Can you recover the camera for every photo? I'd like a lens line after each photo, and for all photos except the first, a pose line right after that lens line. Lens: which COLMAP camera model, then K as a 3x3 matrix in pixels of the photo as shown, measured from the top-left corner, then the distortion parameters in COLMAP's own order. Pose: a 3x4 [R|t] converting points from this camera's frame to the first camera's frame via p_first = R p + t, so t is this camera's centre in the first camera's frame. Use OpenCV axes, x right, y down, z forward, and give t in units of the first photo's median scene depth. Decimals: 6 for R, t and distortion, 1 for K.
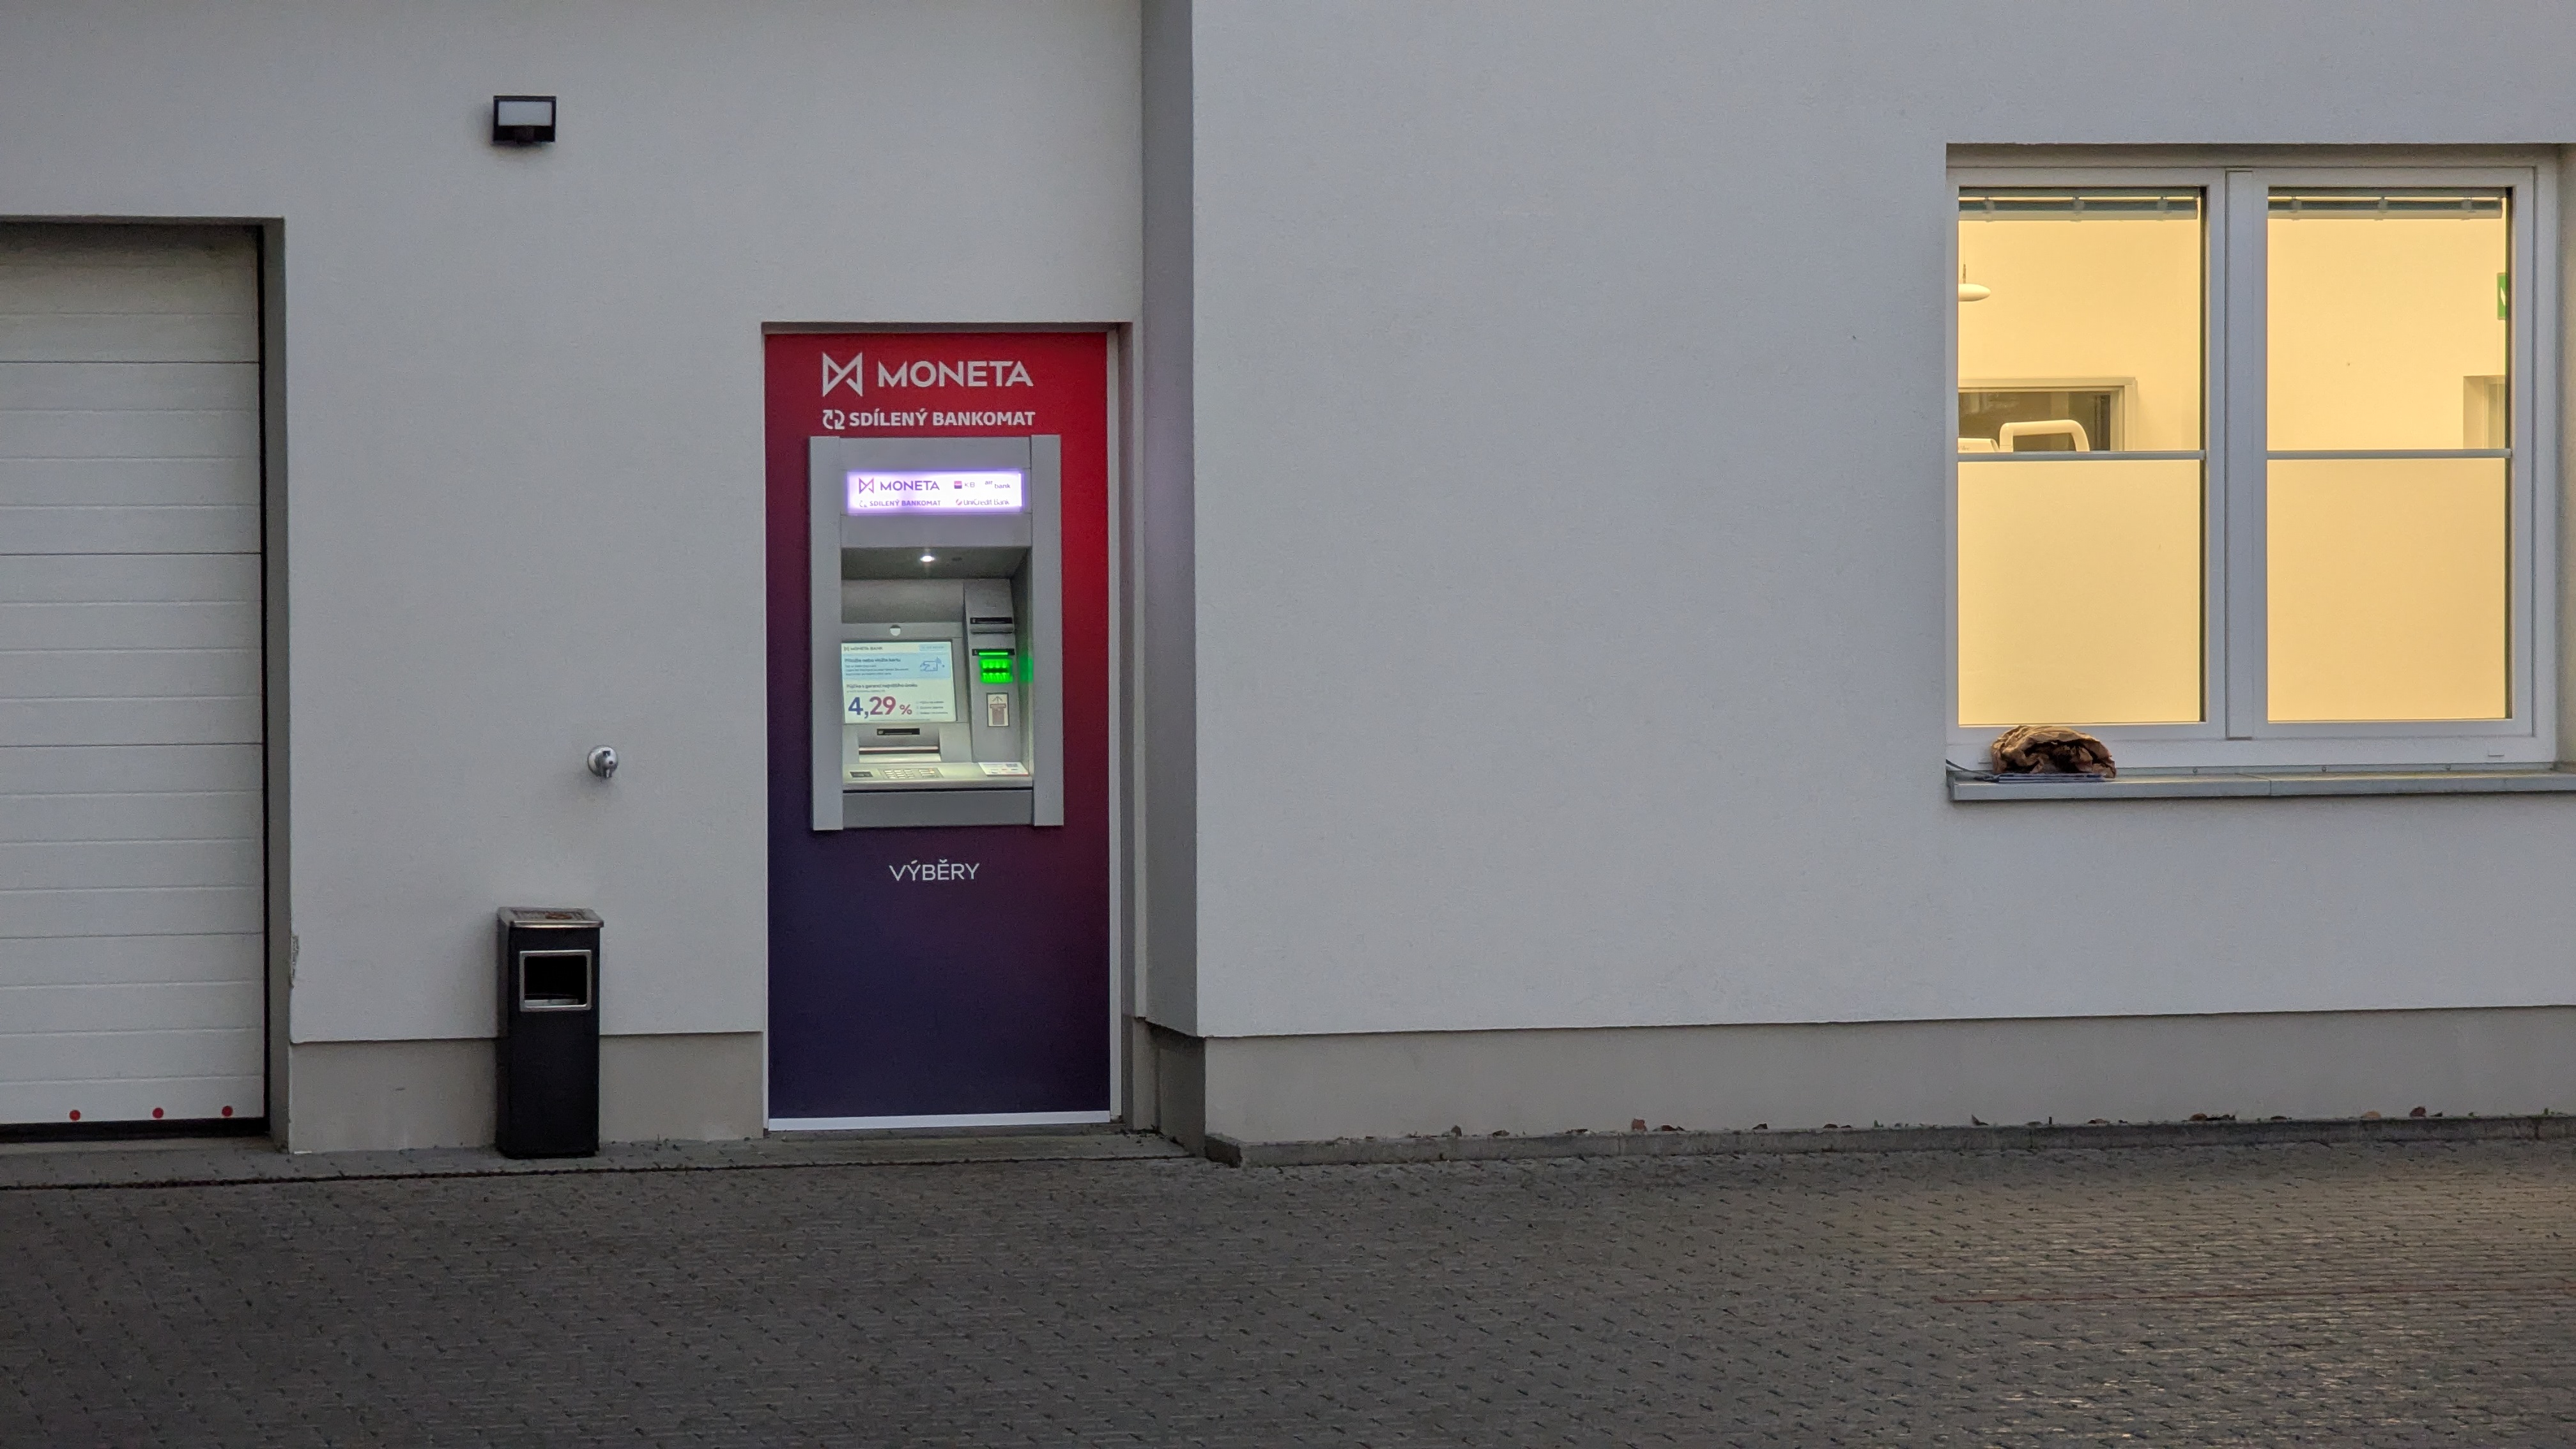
lens RADIAL K [[11091.0, 0, 1288.0], [0, 11091.0, 724.5], [0, 0, 1]] dist [0.264902, 0.223262]
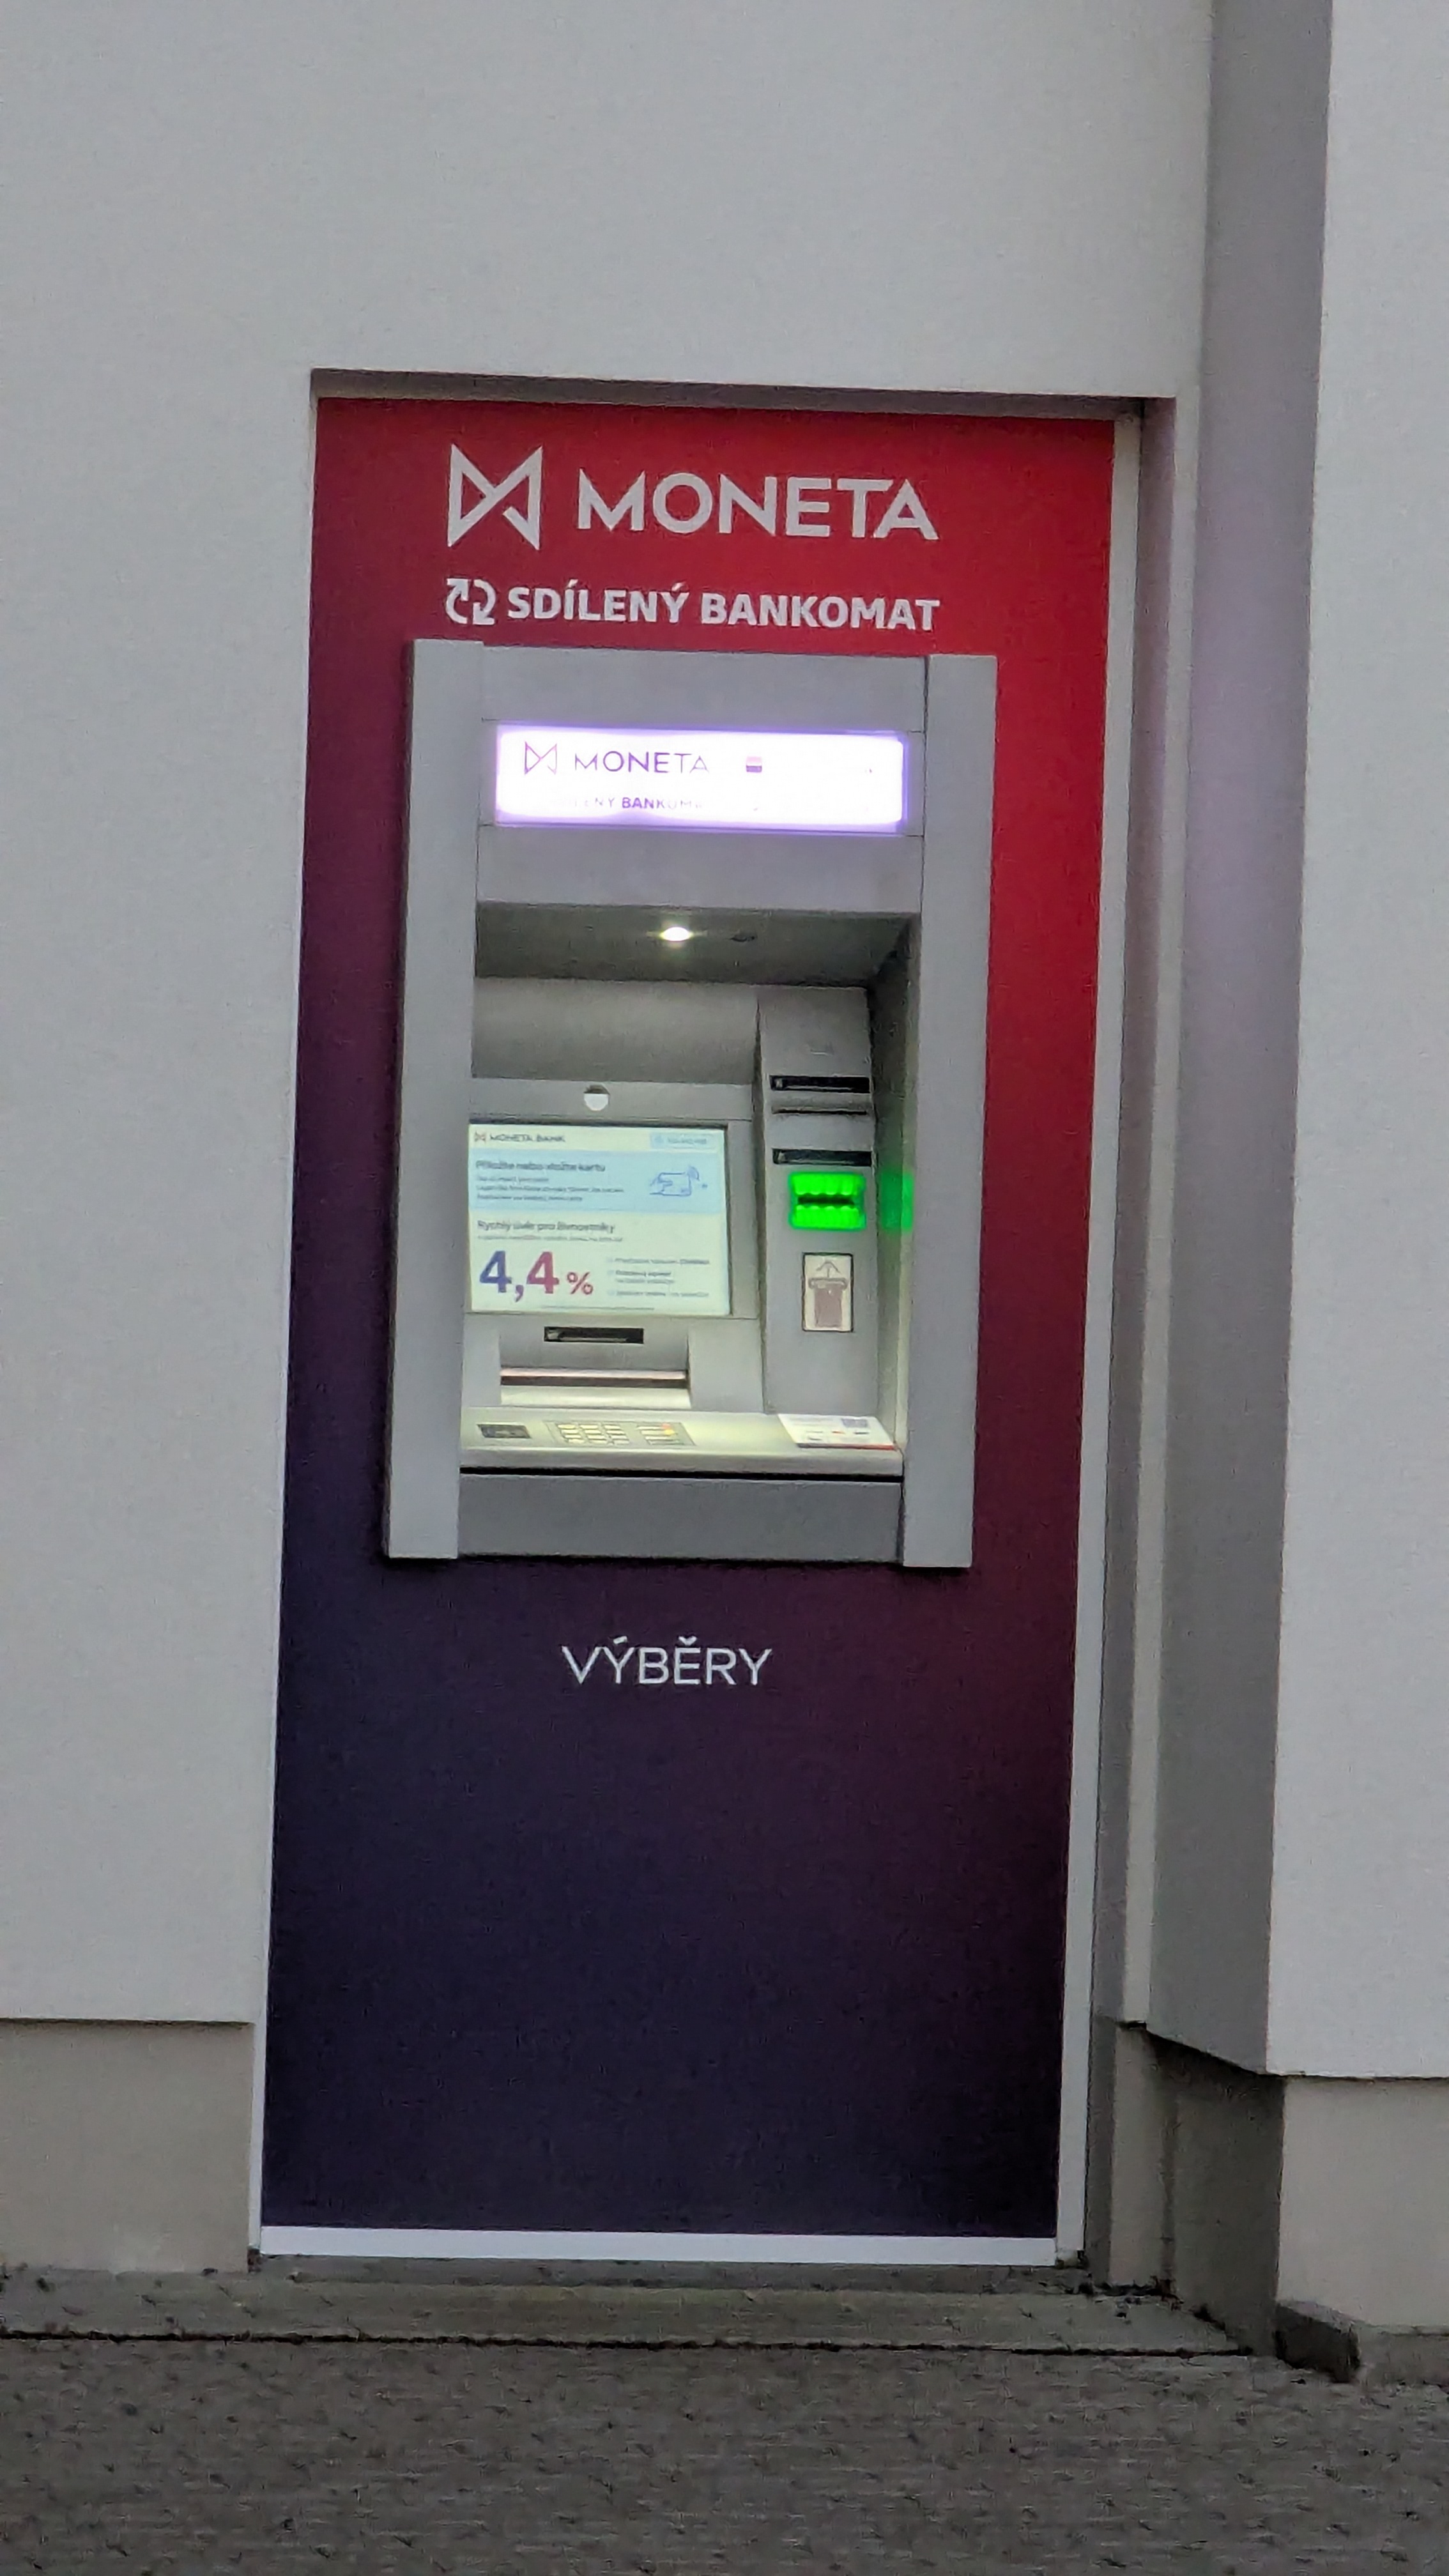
lens RADIAL K [[11091.0, 0, 724.5], [0, 11091.0, 1288.0], [0, 0, 1]] dist [0.264902, 0.223262]
pose [[0.997833, 0.036039, -0.055059, -0.006538], [-0.037217, 0.999097, -0.020516, 0.007452], [0.054270, 0.022520, 0.998272, 0.572116]]
